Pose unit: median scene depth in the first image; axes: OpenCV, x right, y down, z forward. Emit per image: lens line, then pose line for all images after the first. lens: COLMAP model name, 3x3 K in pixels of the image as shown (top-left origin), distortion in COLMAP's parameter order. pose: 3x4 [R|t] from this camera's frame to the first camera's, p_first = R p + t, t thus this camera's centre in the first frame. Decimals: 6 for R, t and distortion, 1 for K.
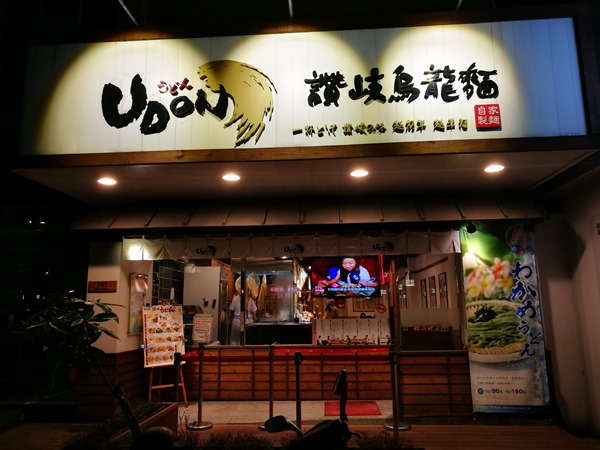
lens RADIAL K [[496.3, 0, 300.3], [0, 496.3, 232.3], [0, 0, 1]] dist [0.000628, -0.004103]
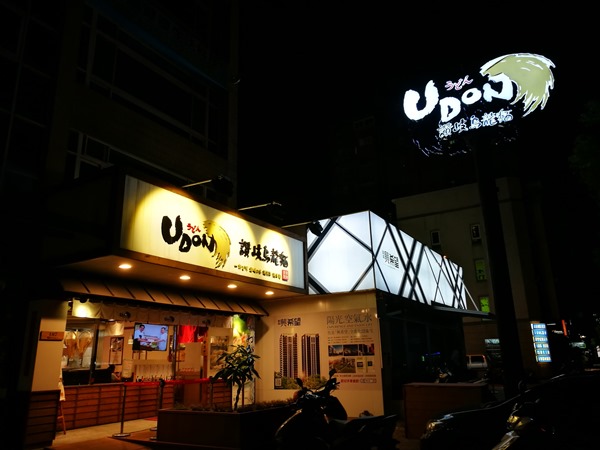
lens RADIAL K [[477.9, 0, 299.9], [0, 477.9, 224.8], [0, 0, 1]] dist [0.007616, 0.002877]
pose [[0.462821, 0.249981, 0.850474, -1.577788], [-0.122112, 0.968246, -0.218146, 0.030692], [-0.878000, -0.002891, 0.478651, -0.185353]]
